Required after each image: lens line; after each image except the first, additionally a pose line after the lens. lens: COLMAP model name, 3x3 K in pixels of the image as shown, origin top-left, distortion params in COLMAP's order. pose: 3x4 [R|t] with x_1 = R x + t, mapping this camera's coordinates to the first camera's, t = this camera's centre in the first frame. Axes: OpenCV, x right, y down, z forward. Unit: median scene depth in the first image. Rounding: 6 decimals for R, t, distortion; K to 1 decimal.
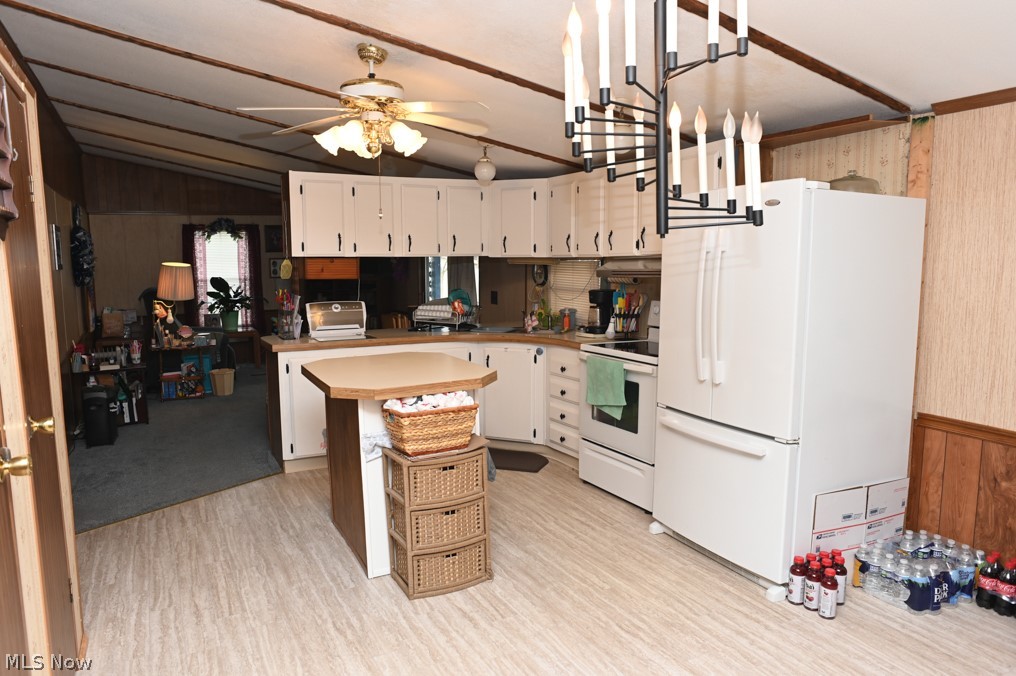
lens RADIAL K [[663.5, 0, 523.2], [0, 663.5, 342.1], [0, 0, 1]] dist [-0.104541, 0.047435]
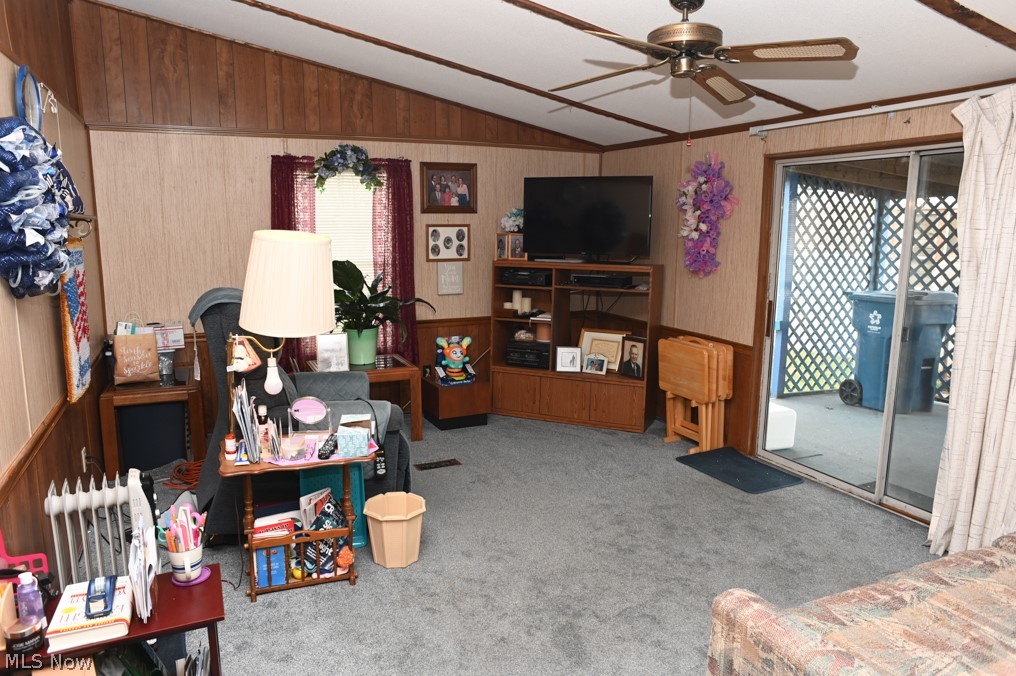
lens RADIAL K [[711.3, 0, 508.0], [0, 711.3, 338.0], [0, 0, 1]] dist [-0.095935, 0.087788]
pose [[0.994412, 0.023500, -0.102916, -0.544999], [-0.020727, 0.999395, 0.027939, -0.111025], [0.103510, -0.025650, 0.994298, 0.895699]]
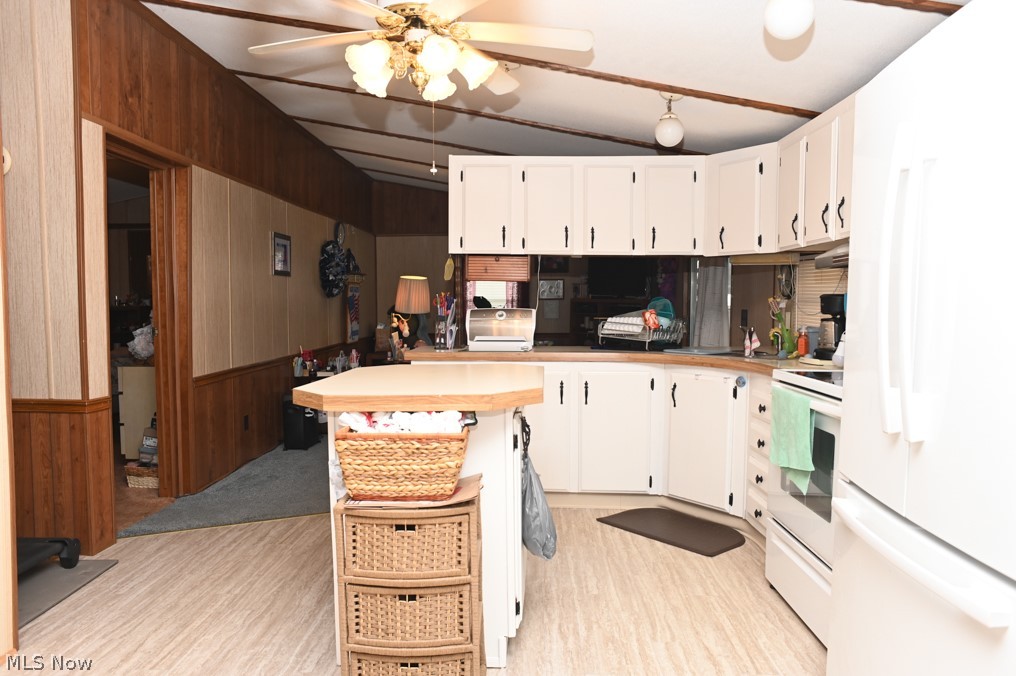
lens RADIAL K [[680.5, 0, 509.7], [0, 680.5, 330.8], [0, 0, 1]] dist [-0.090753, 0.064333]
pose [[0.862019, 0.027236, -0.506144, 0.169496], [-0.066264, 0.996041, -0.059257, 0.018594], [0.502526, 0.084619, 0.860411, 0.265591]]
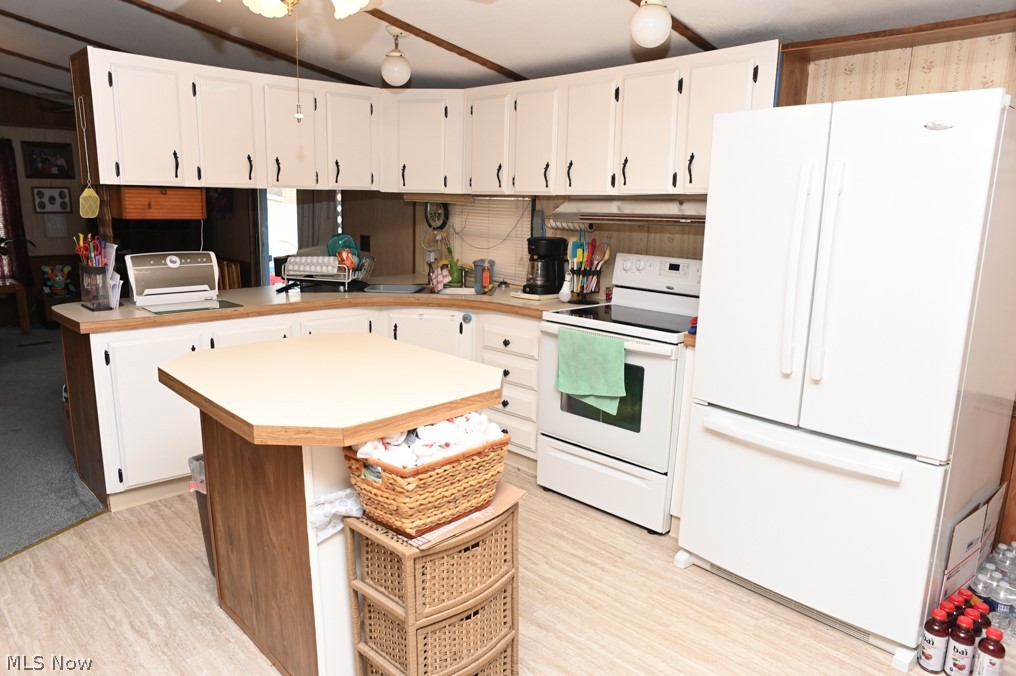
lens RADIAL K [[680.5, 0, 509.7], [0, 680.5, 330.8], [0, 0, 1]] dist [-0.090753, 0.064333]
pose [[0.963017, -0.028619, 0.267916, -0.136713], [0.009153, 0.997244, 0.073628, -0.028457], [-0.269285, -0.068453, 0.960625, 0.233385]]
